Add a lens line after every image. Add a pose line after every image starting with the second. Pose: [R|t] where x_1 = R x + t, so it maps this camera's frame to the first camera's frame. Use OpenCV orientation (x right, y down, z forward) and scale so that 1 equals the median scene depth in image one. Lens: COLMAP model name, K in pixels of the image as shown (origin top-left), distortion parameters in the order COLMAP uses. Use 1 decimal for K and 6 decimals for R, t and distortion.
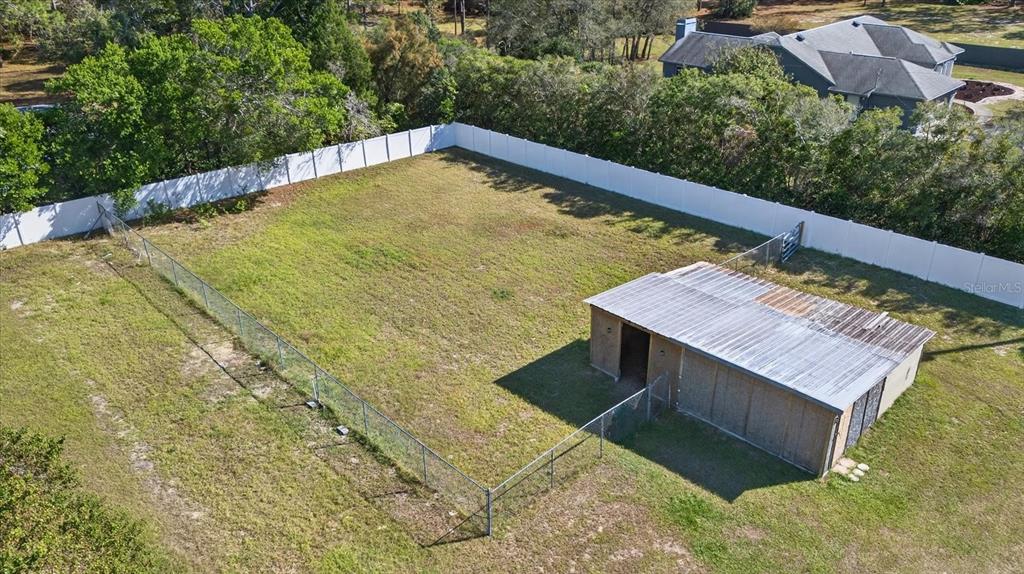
lens RADIAL K [[743.9, 0, 512.0], [0, 743.9, 287.0], [0, 0, 1]] dist [0.126498, -0.168154]
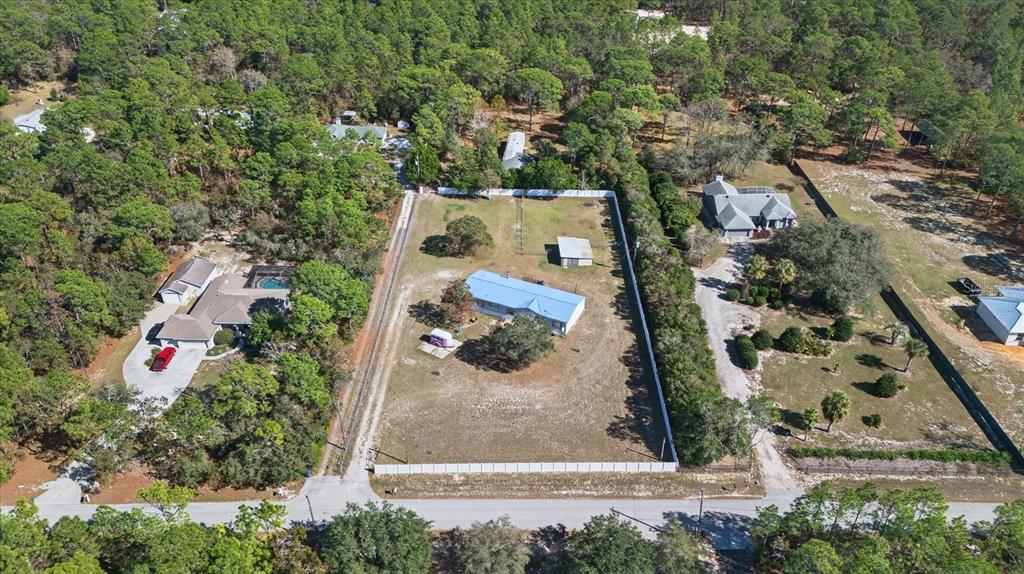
lens RADIAL K [[743.9, 0, 512.0], [0, 743.9, 287.0], [0, 0, 1]] dist [0.126498, -0.168154]
pose [[0.733342, 0.378237, -0.564931, 2.296544], [-0.318157, 0.925276, 0.206494, -0.494501], [0.600821, 0.028306, 0.798882, -2.788153]]
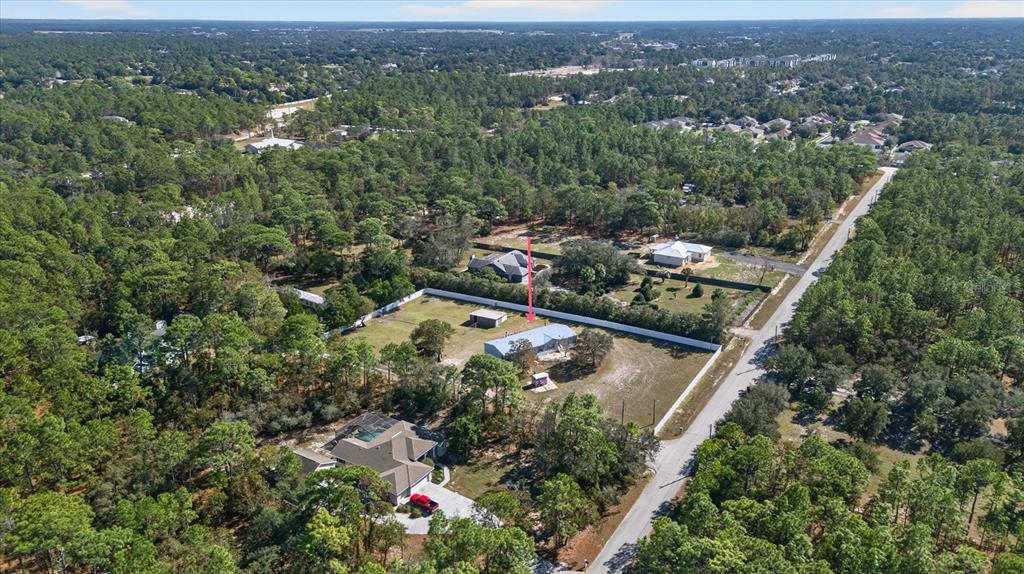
lens RADIAL K [[743.9, 0, 512.0], [0, 743.9, 287.0], [0, 0, 1]] dist [0.126498, -0.168154]
pose [[0.956834, -0.090681, 0.276127, -1.075595], [0.127086, 0.984978, -0.116906, 0.478217], [-0.261378, 0.146951, 0.953985, -4.472900]]
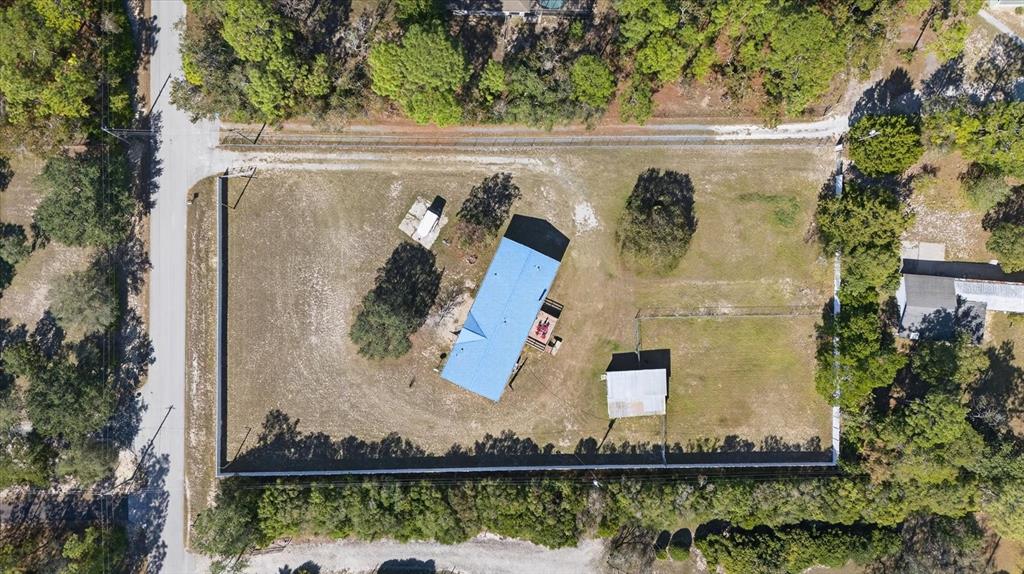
lens RADIAL K [[743.9, 0, 512.0], [0, 743.9, 287.0], [0, 0, 1]] dist [0.126498, -0.168154]
pose [[-0.661410, 0.749993, 0.006832, 0.189092], [-0.366485, -0.331119, 0.869511, -2.123827], [0.654389, 0.572600, 0.493867, -1.318347]]
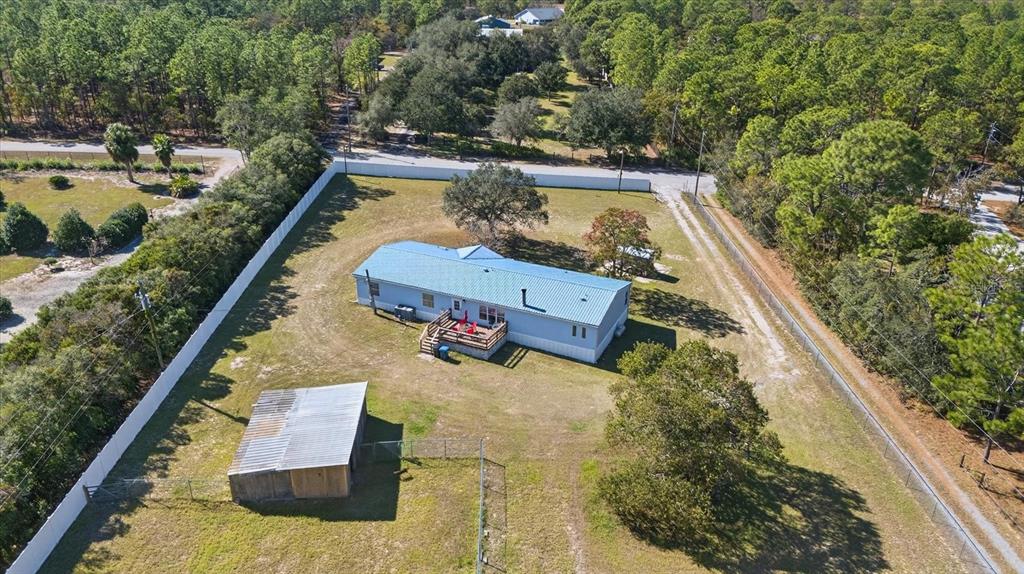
lens RADIAL K [[743.9, 0, 512.0], [0, 743.9, 287.0], [0, 0, 1]] dist [0.126498, -0.168154]
pose [[-0.748133, -0.276548, 0.603173, -0.695975], [0.293922, 0.676855, 0.674891, -0.818786], [-0.594900, 0.682194, -0.425094, 0.774434]]
